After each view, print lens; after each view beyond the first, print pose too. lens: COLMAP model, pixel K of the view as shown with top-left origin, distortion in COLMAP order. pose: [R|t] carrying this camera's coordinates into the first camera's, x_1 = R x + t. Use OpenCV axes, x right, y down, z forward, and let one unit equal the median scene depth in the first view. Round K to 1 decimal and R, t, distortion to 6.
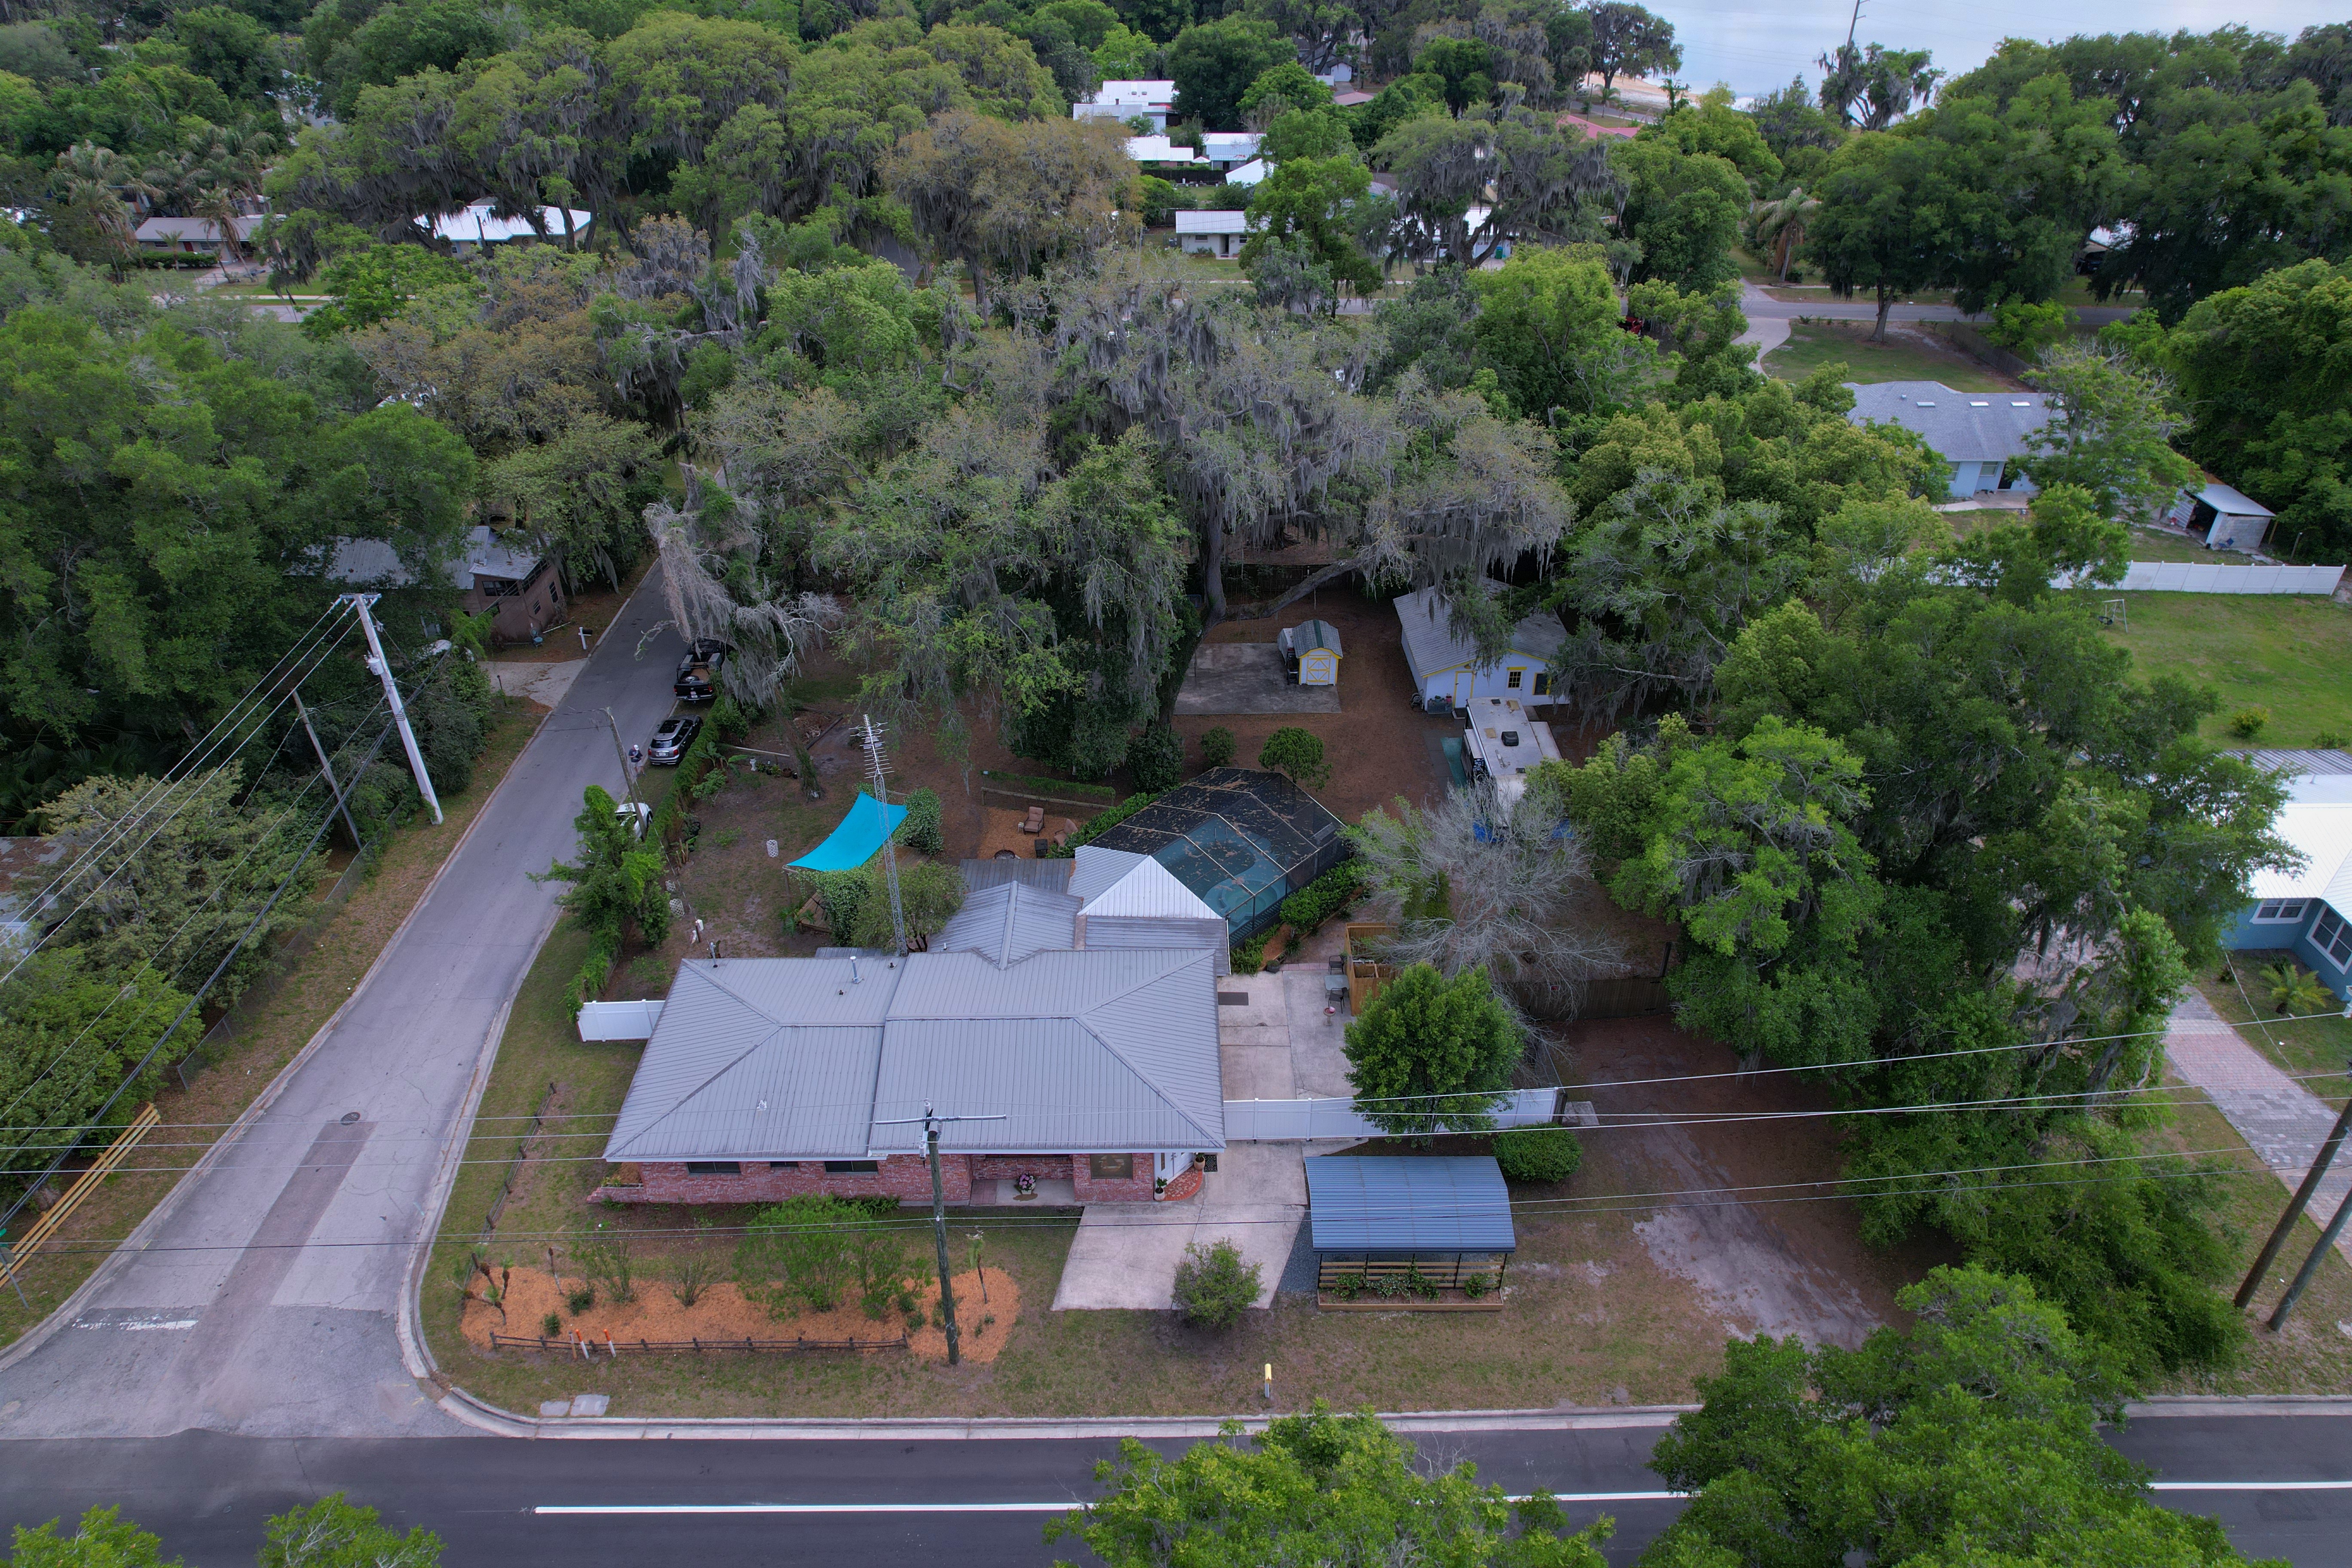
lens RADIAL K [[1472.1, 0, 1164.9], [0, 1472.1, 782.5], [0, 0, 1]] dist [-0.030227, 0.001783]
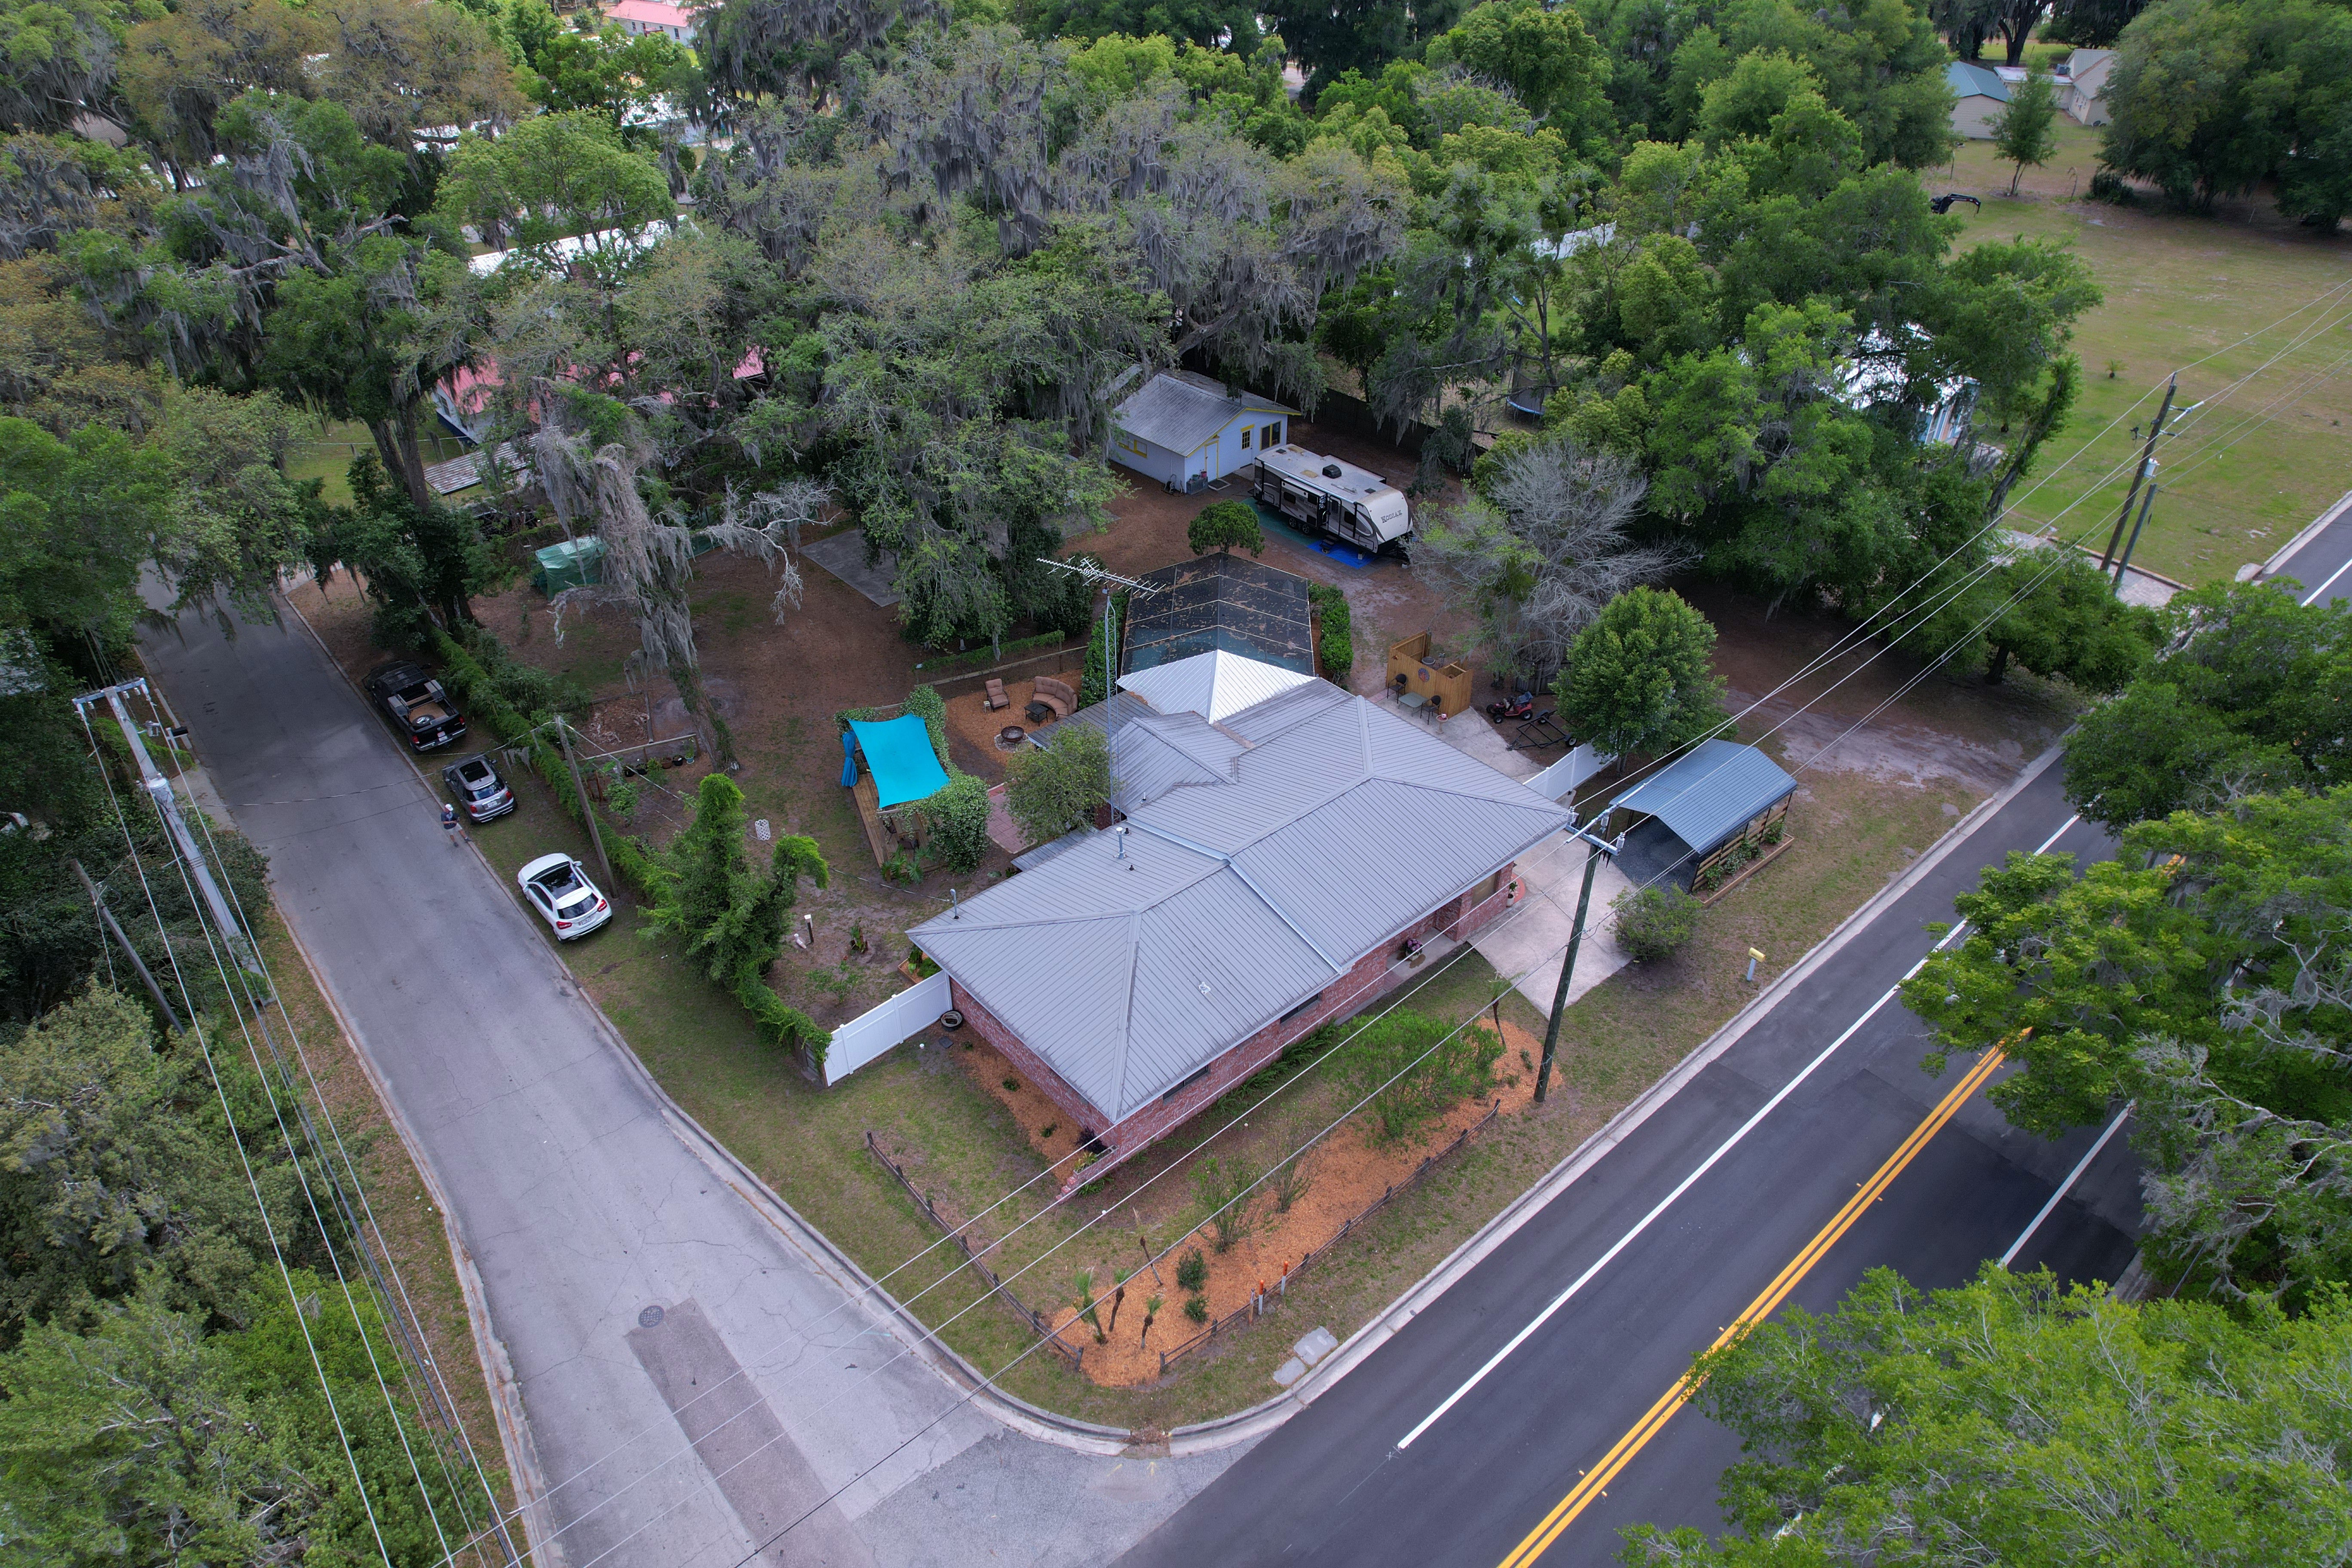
lens RADIAL K [[1472.1, 0, 1164.9], [0, 1472.1, 782.5], [0, 0, 1]] dist [-0.030227, 0.001783]
pose [[0.765391, -0.372736, 0.524637, -0.696635], [0.351730, 0.924958, 0.144012, -0.024516], [-0.538945, 0.074305, 0.839057, 0.274809]]
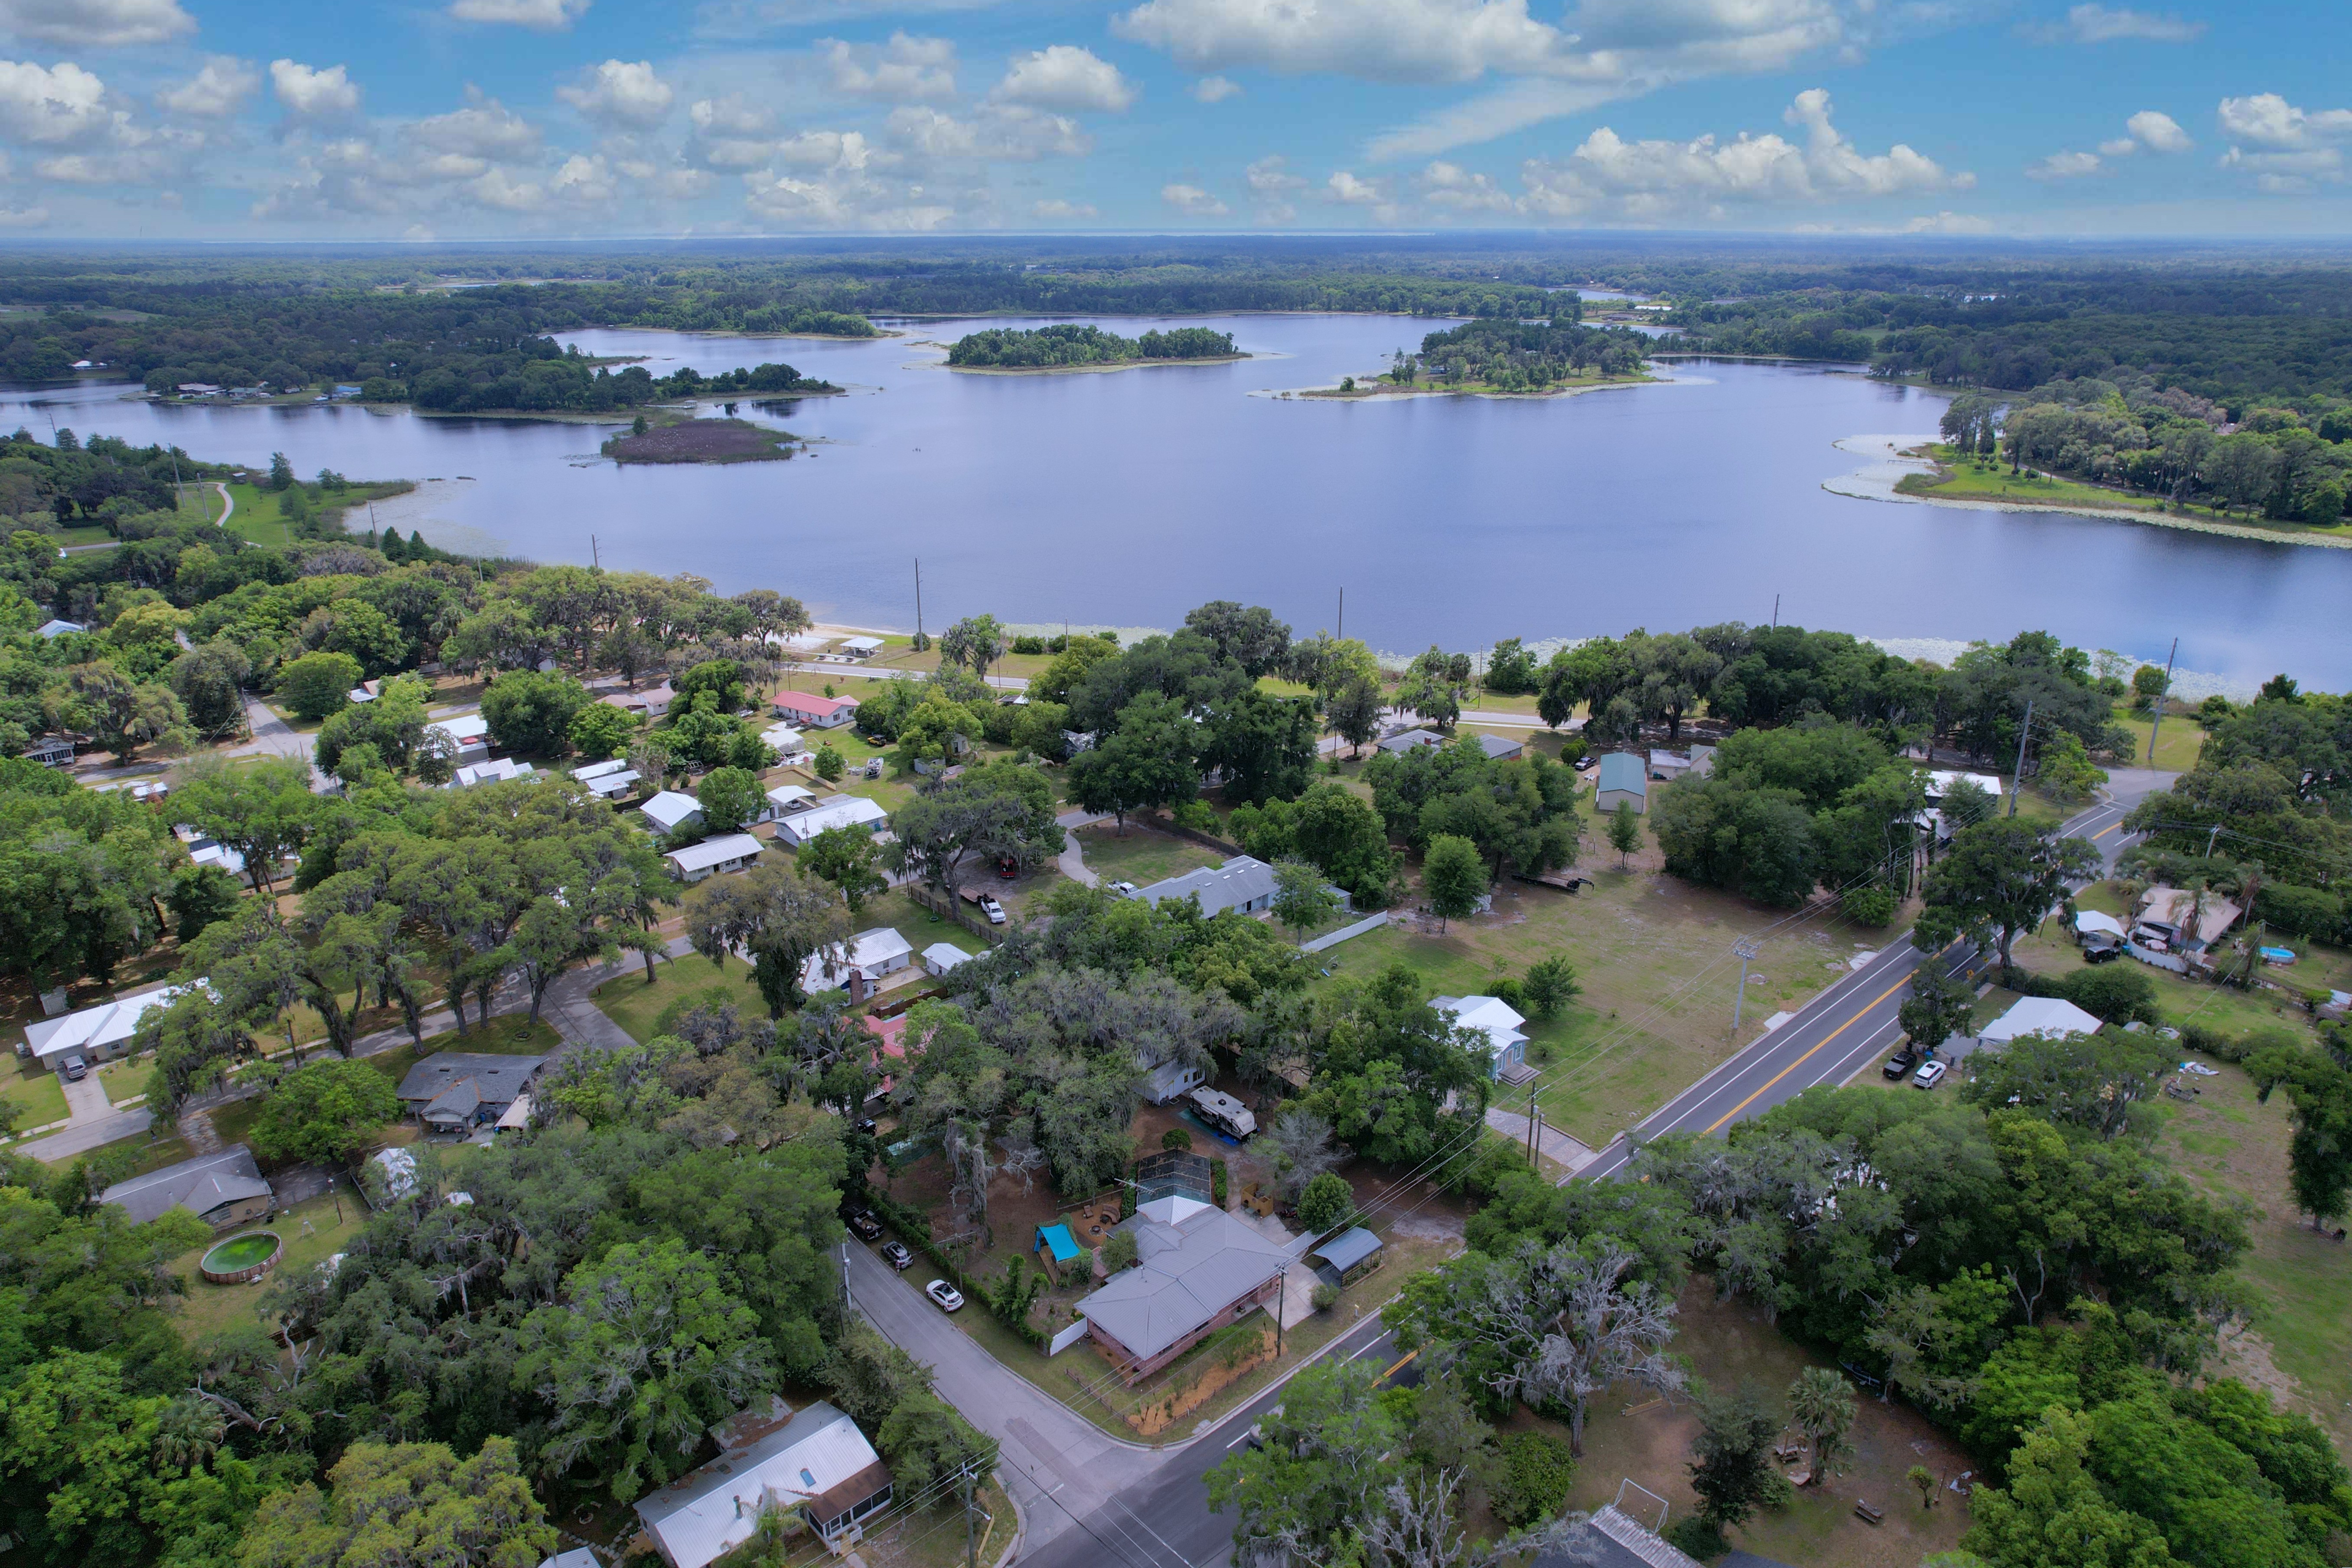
lens RADIAL K [[1472.0, 0, 1164.9], [0, 1472.0, 782.5], [0, 0, 1]] dist [-0.030227, 0.001783]
pose [[0.747670, -0.230859, 0.622650, -1.763245], [0.368257, 0.924389, -0.099463, -0.444021], [-0.552609, 0.303661, 0.776153, -1.447326]]
